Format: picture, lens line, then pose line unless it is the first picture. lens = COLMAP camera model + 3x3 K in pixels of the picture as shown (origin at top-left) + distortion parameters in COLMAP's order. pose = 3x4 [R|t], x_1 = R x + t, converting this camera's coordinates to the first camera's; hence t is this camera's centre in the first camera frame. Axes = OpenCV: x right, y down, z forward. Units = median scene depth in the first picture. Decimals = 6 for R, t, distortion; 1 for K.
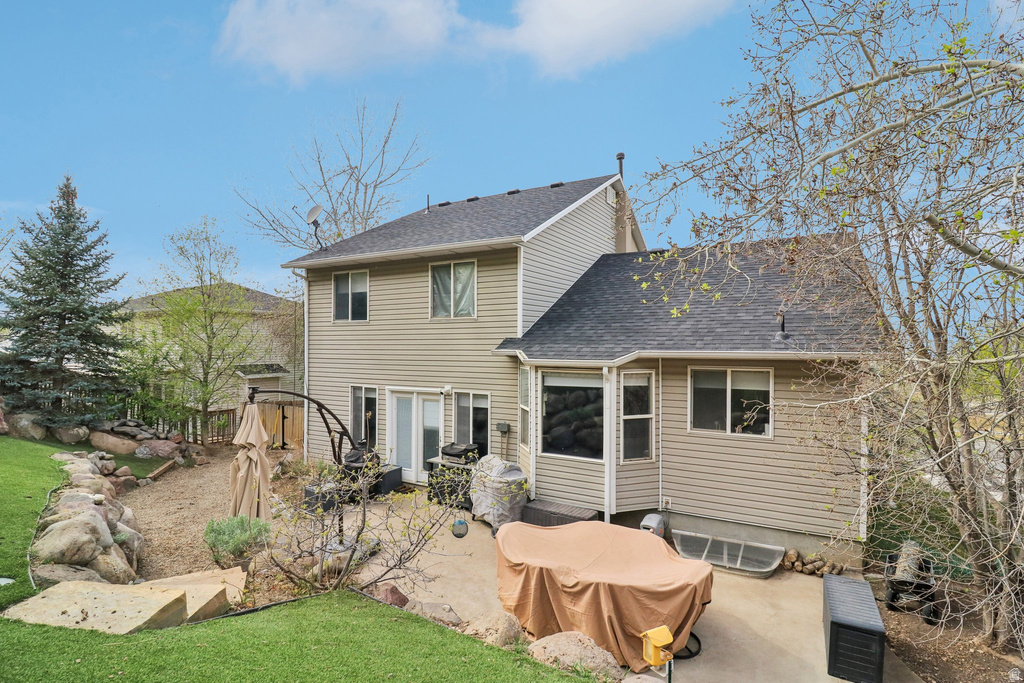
lens RADIAL K [[491.1, 0, 515.3], [0, 491.1, 352.6], [0, 0, 1]] dist [0.001011, -0.011832]
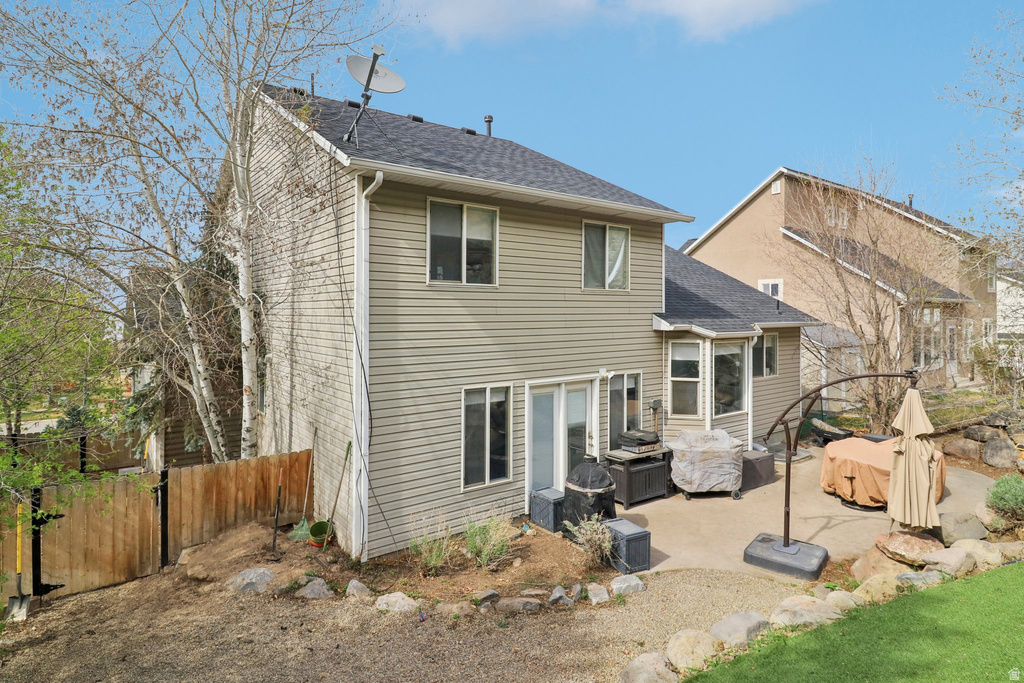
lens RADIAL K [[559.1, 0, 507.1], [0, 559.1, 310.3], [0, 0, 1]] dist [-0.000966, -0.002289]
pose [[0.402784, -0.000007, 0.915295, -1.171467], [0.012598, 0.999905, -0.005536, -0.032648], [-0.915208, 0.013760, 0.402746, 0.823233]]
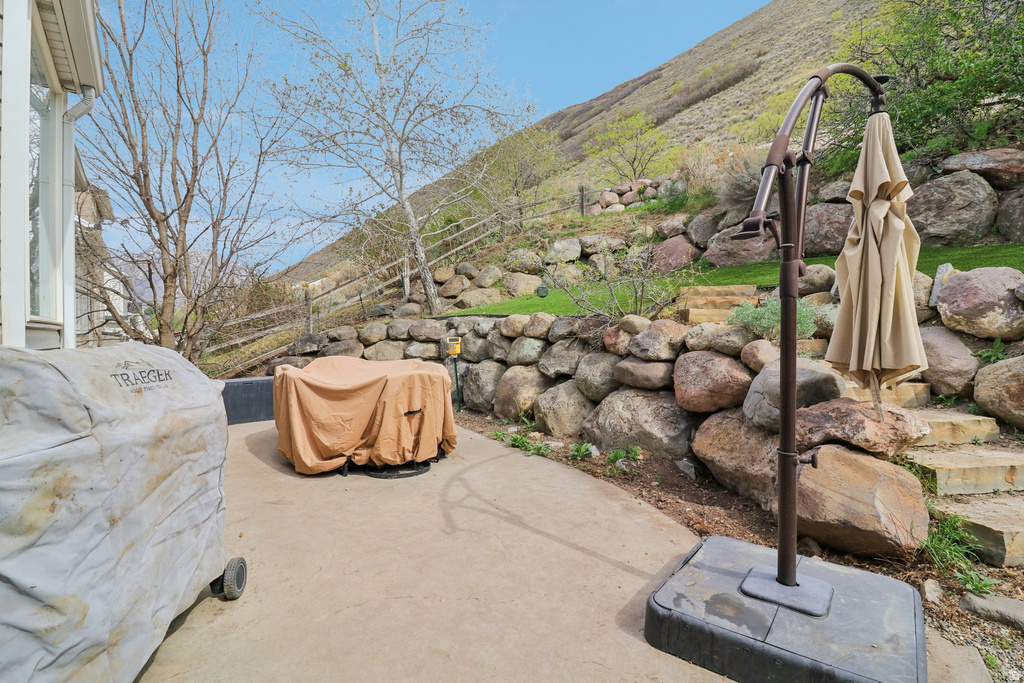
lens RADIAL K [[479.2, 0, 512.0], [0, 479.2, 335.4], [0, 0, 1]] dist [-0.000163, -0.011109]
pose [[-0.924581, 0.004280, 0.380961, -0.248971], [0.015306, 0.999547, 0.025919, 0.191778], [-0.380677, 0.029796, -0.924228, 1.017160]]
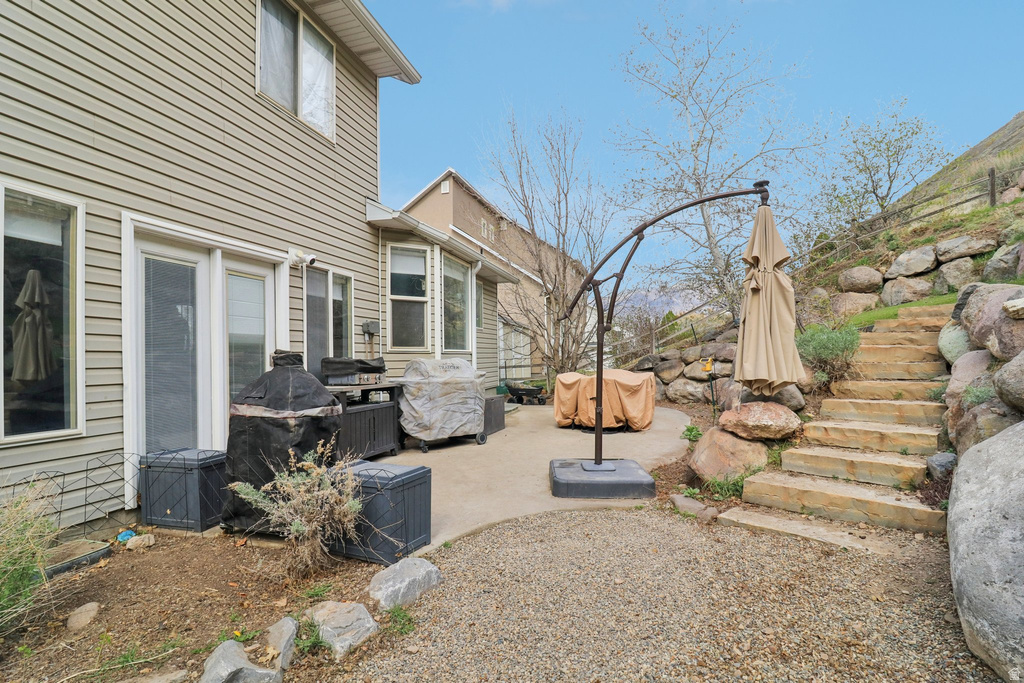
lens RADIAL K [[491.1, 0, 515.3], [0, 491.1, 352.6], [0, 0, 1]] dist [0.001011, -0.011832]
pose [[-0.246688, 0.006608, 0.969073, -0.732188], [0.025136, 0.999684, -0.000418, 0.192390], [-0.968769, 0.024255, -0.246776, 0.981082]]
